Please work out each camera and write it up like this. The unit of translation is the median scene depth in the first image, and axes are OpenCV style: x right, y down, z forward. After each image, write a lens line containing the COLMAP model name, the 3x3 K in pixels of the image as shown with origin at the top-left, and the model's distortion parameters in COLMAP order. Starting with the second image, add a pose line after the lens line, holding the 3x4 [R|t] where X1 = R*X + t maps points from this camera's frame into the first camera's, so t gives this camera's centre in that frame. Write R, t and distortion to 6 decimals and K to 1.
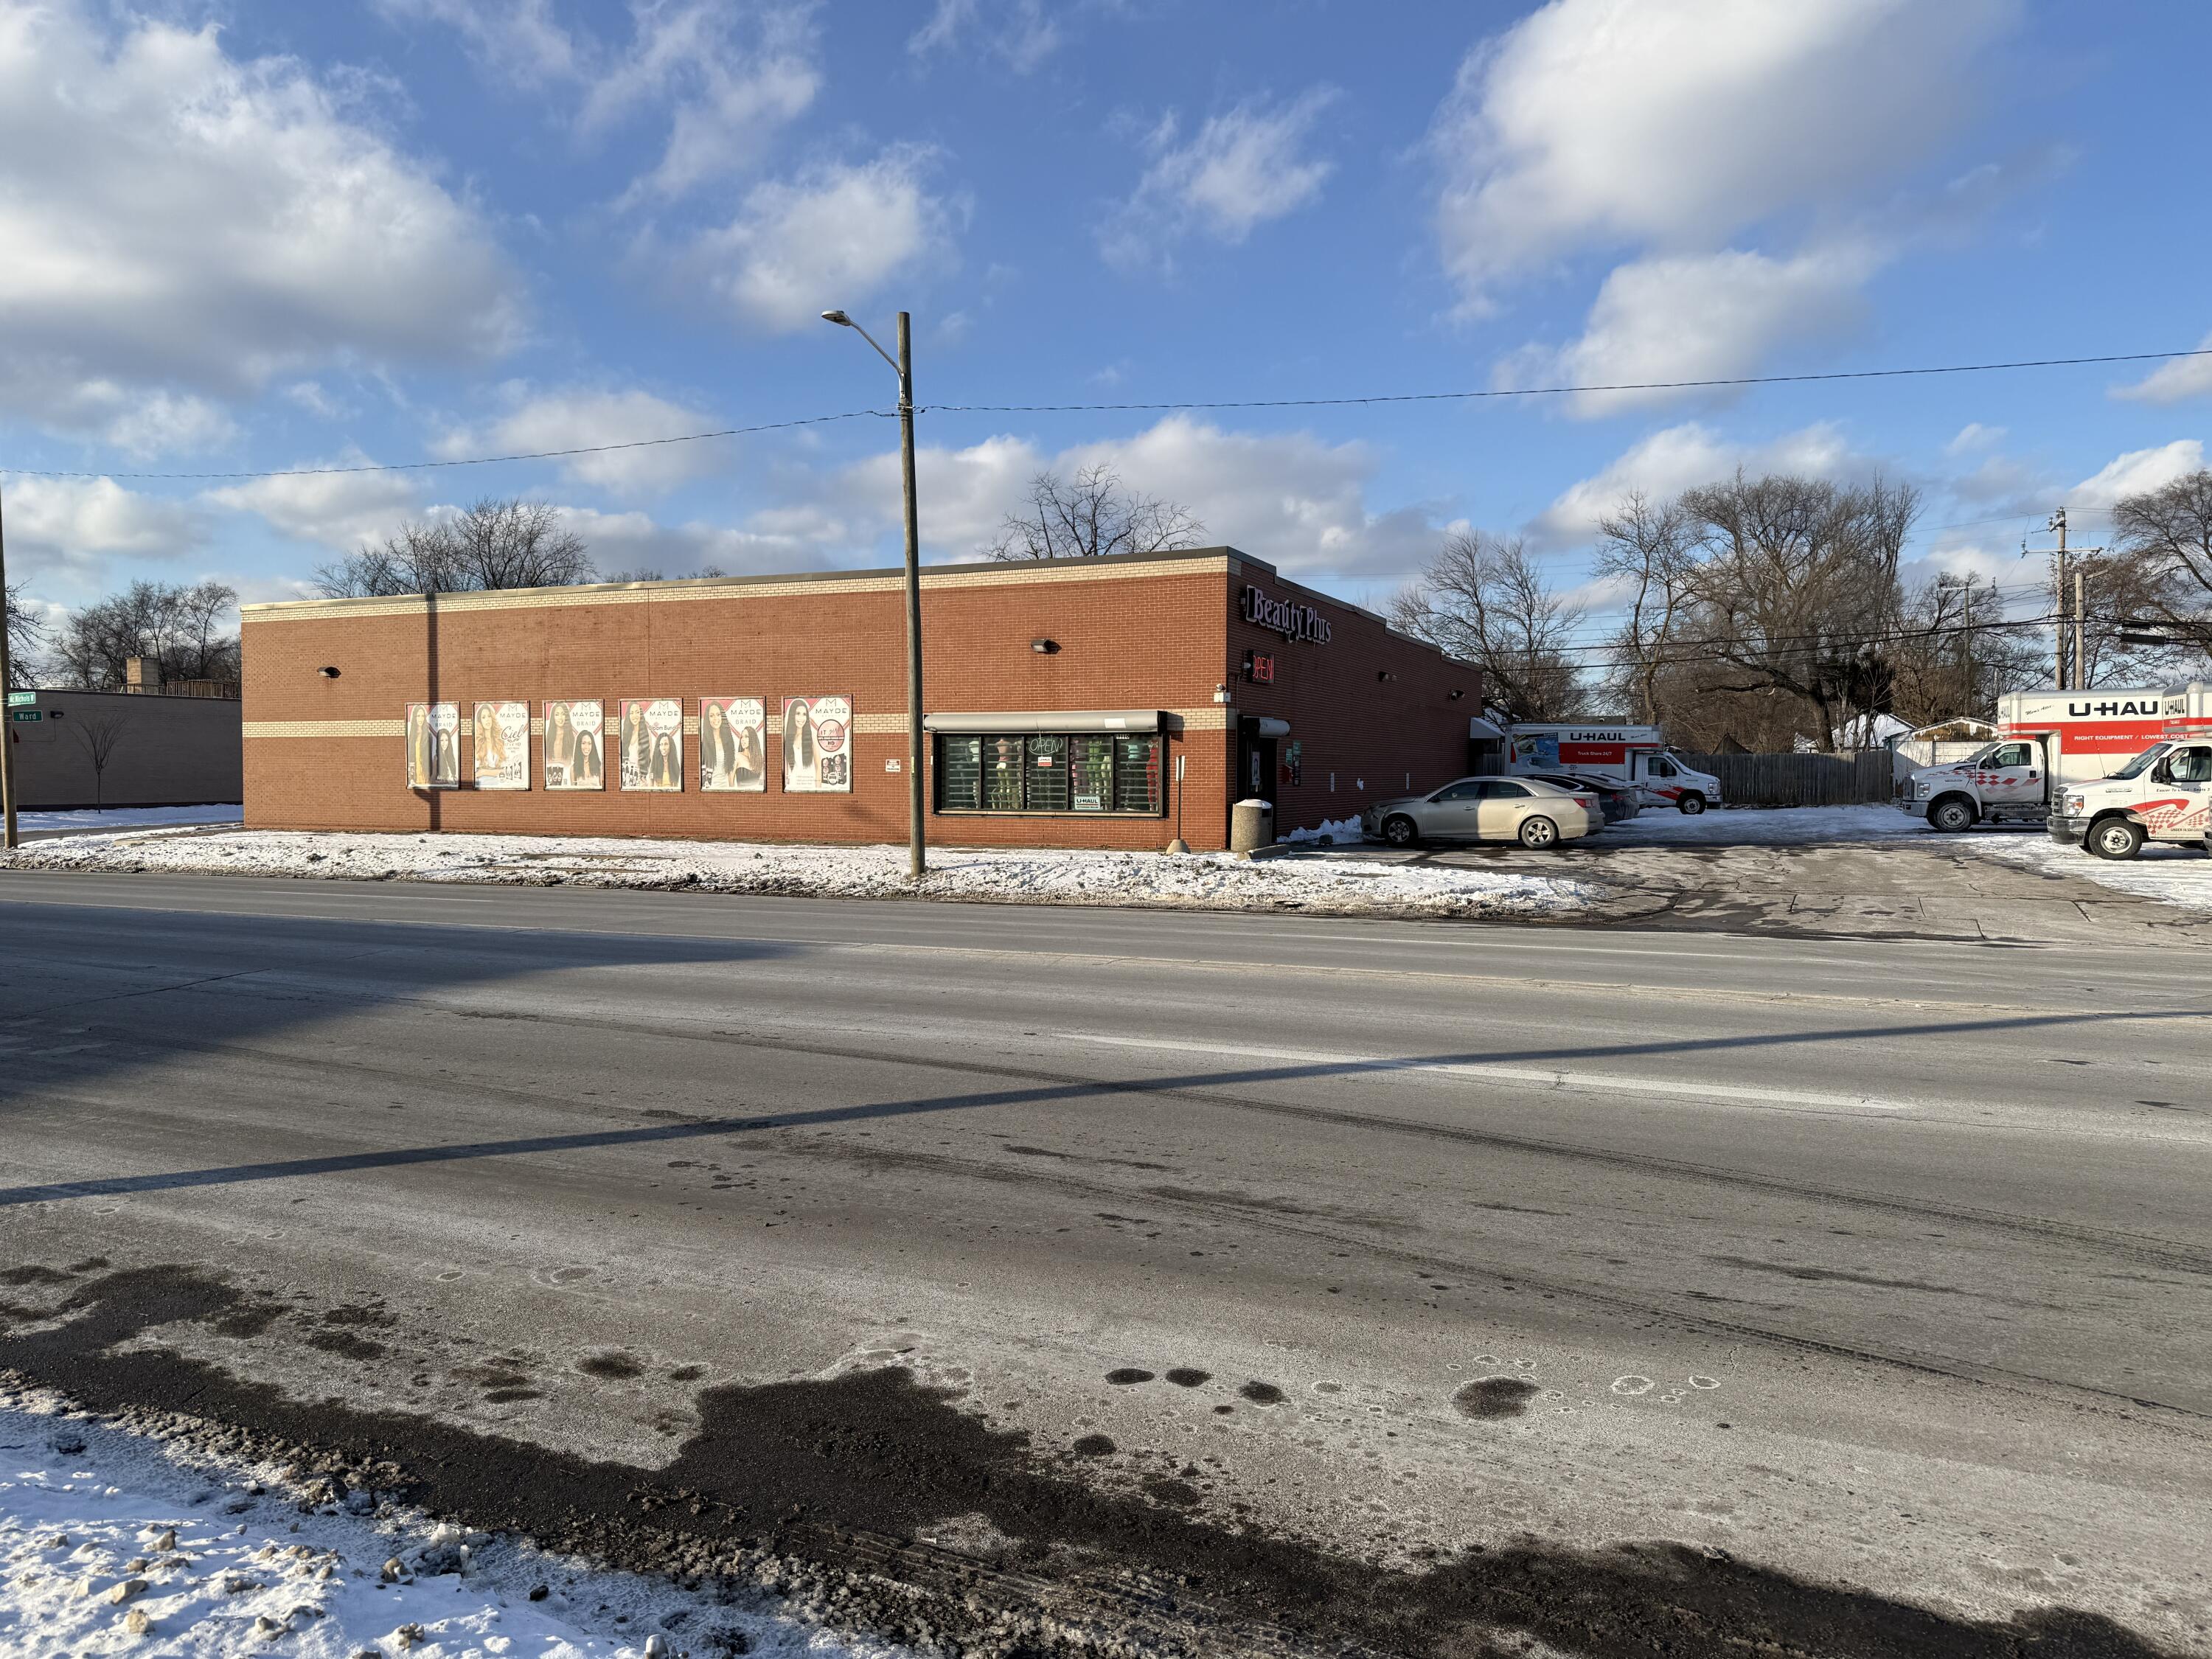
lens RADIAL K [[1568.9, 0, 1117.2], [0, 1568.9, 836.9], [0, 0, 1]] dist [0.099988, -0.088329]
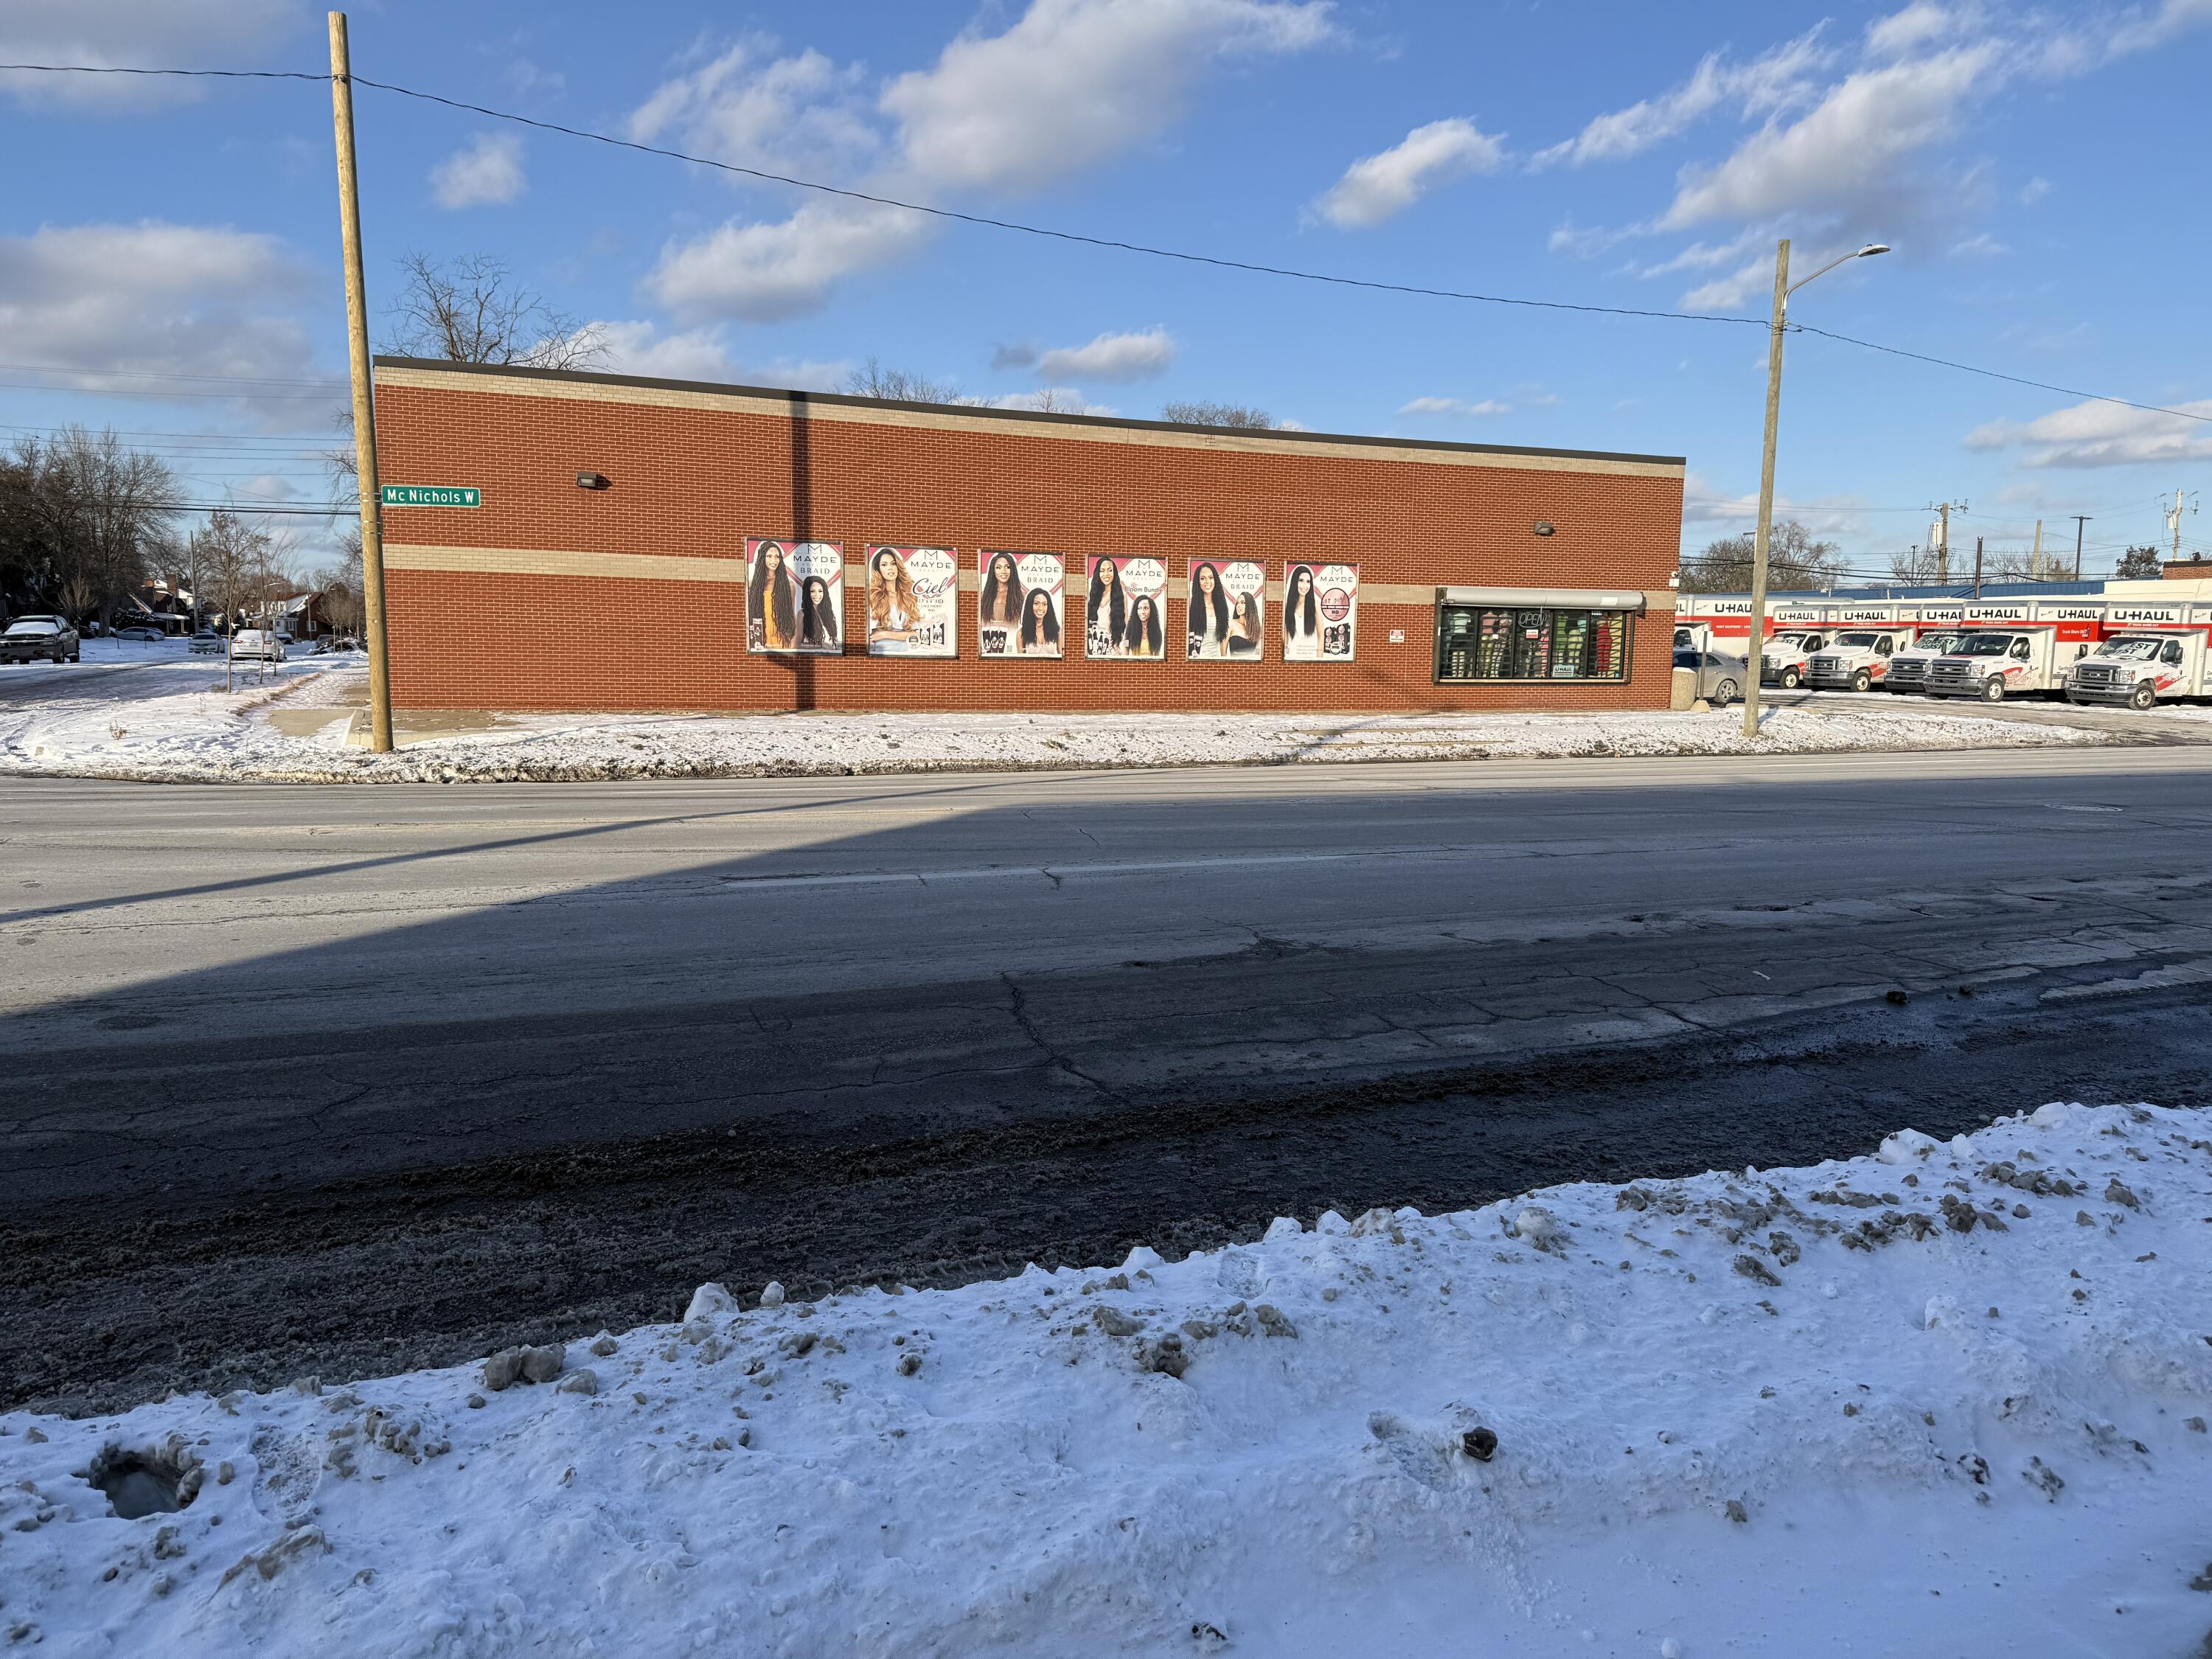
lens RADIAL K [[1542.6, 0, 1121.7], [0, 1542.6, 824.6], [0, 0, 1]] dist [0.126404, -0.199045]
pose [[0.679671, -0.074465, 0.729727, -1.043909], [0.015601, 0.996076, 0.087115, -0.014026], [-0.733351, -0.047825, 0.678166, 0.448248]]
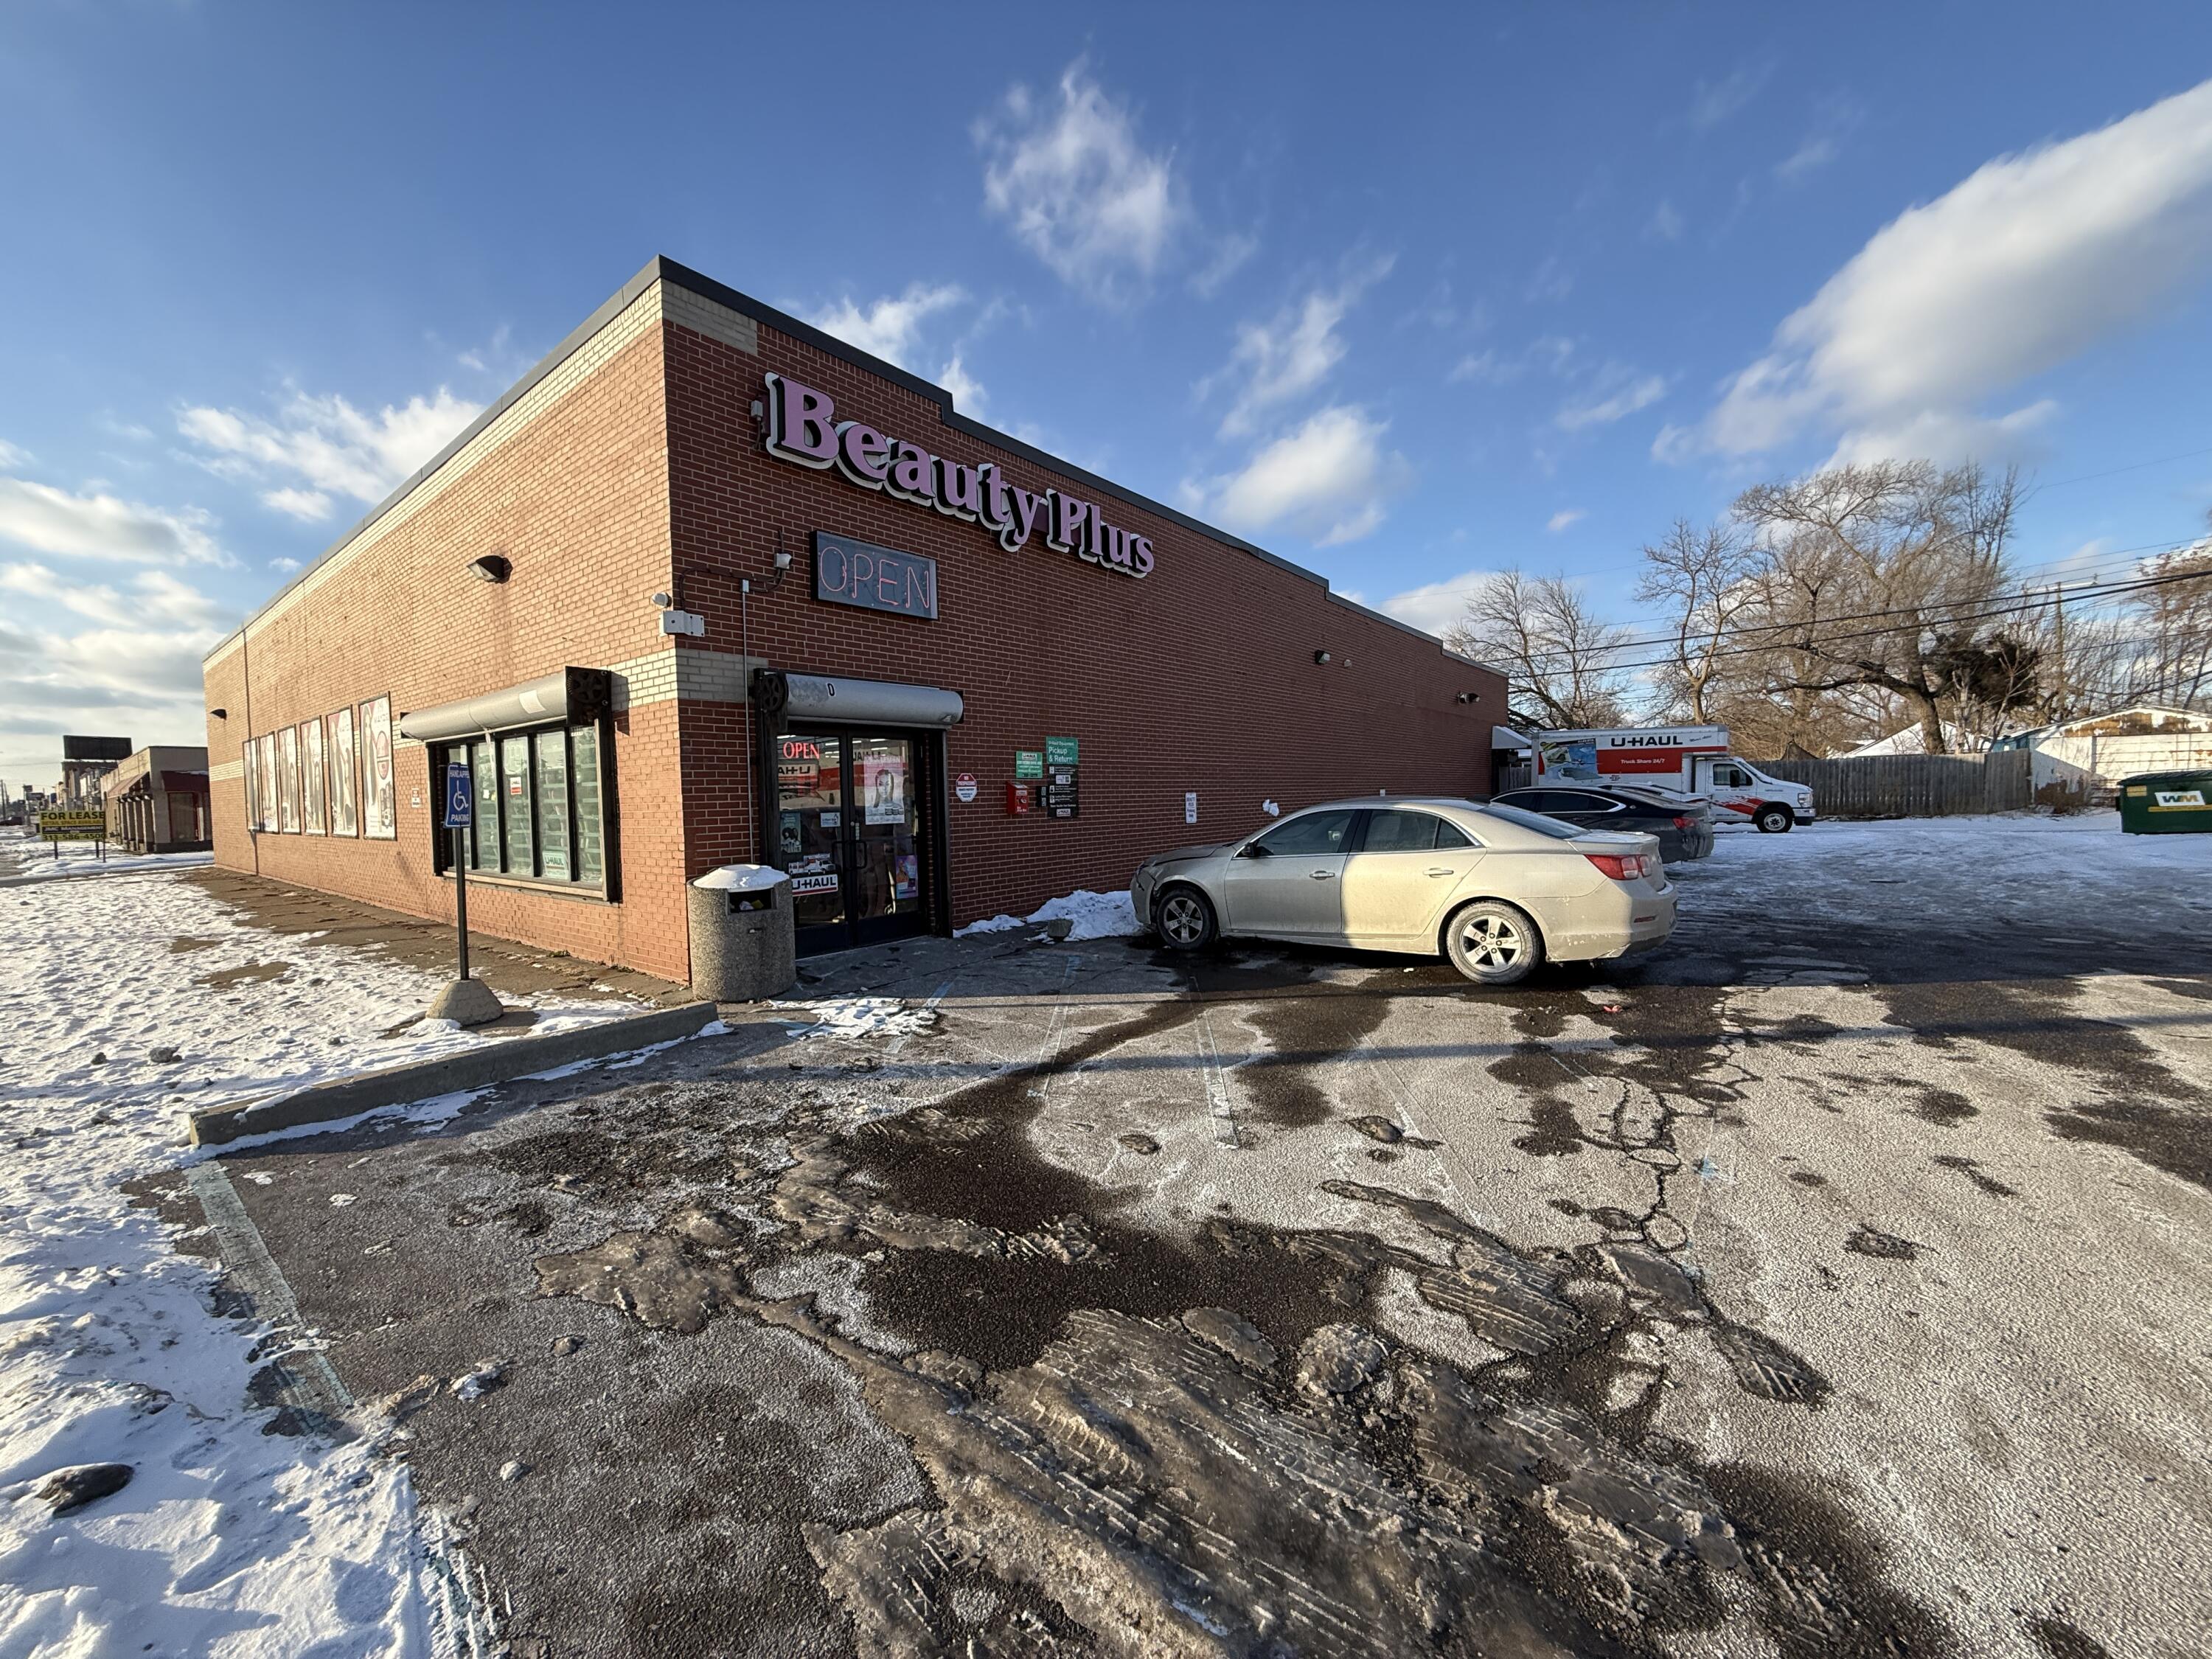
lens RADIAL K [[881.3, 0, 1100.4], [0, 881.3, 816.3], [0, 0, 1]] dist [0.001731, 0.000028]
pose [[0.966262, -0.015683, -0.257084, 0.223434], [0.011731, 0.999788, -0.016900, -0.029664], [0.257295, 0.013314, 0.966241, 0.744049]]
